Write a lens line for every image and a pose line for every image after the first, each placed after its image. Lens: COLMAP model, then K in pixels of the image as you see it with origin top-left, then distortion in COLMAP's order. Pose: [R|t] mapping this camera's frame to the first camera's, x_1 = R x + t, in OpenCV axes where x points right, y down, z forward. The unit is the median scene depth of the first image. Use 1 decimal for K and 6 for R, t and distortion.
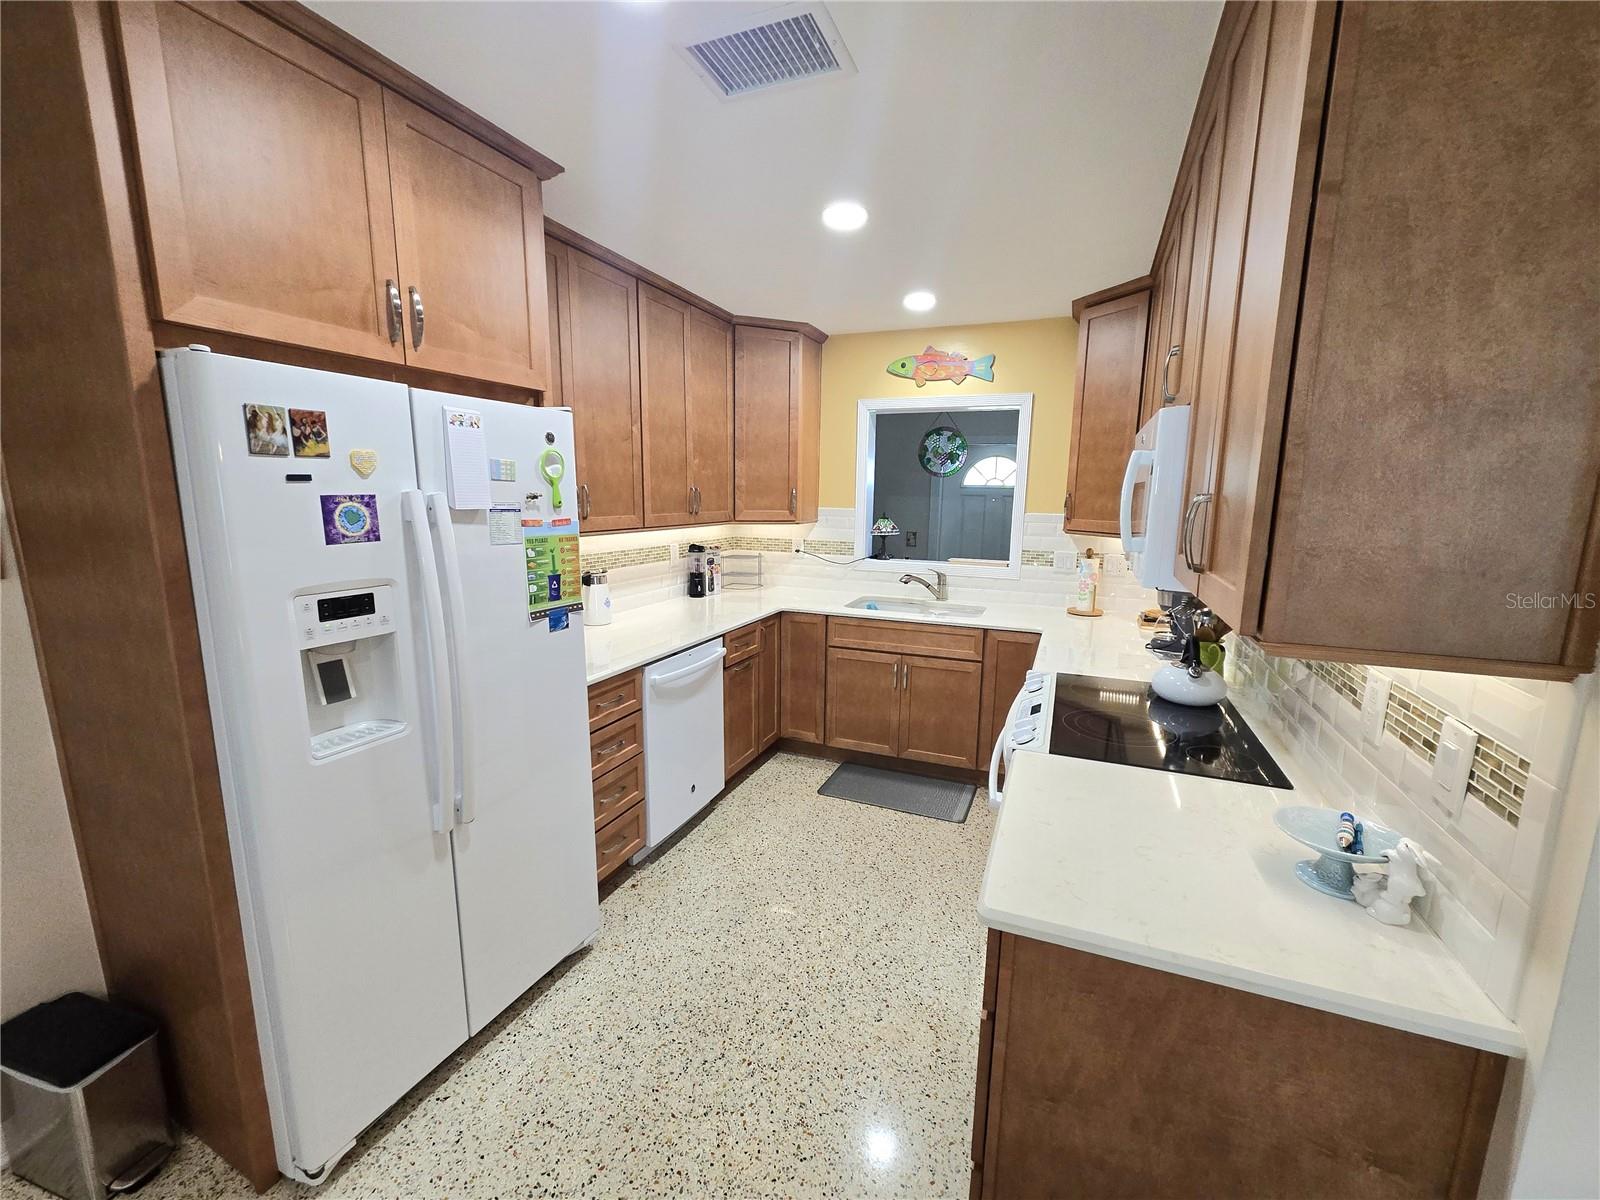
lens RADIAL K [[642.7, 0, 803.2], [0, 642.7, 601.2], [0, 0, 1]] dist [0.001464, 0.000318]
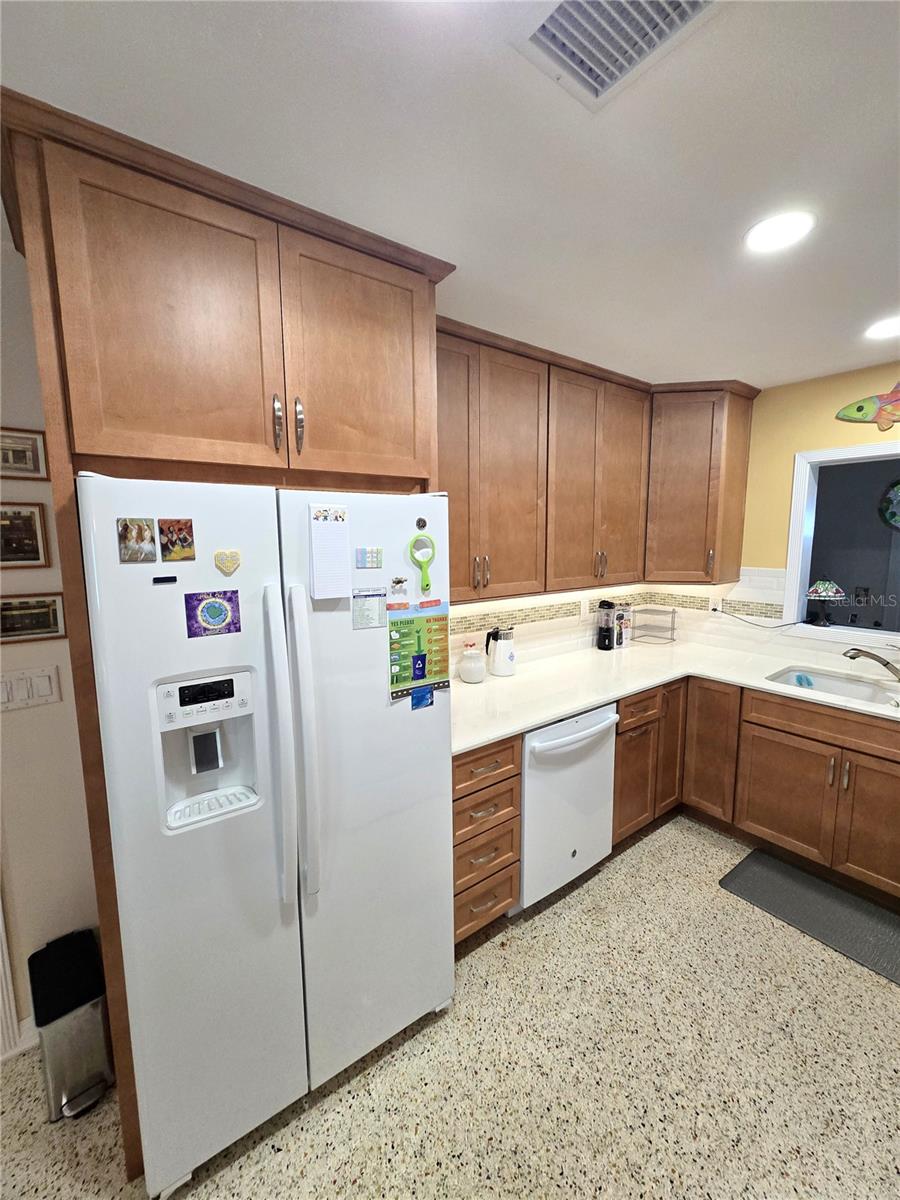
lens RADIAL K [[494.5, 0, 450.0], [0, 494.5, 600.0], [0, 0, 1]] dist [-0.000305, 0.000239]
pose [[0.864623, 0.045183, -0.500385, 0.035423], [-0.067698, 0.997343, -0.026919, -0.082842], [0.497839, 0.057150, 0.865384, 0.251022]]
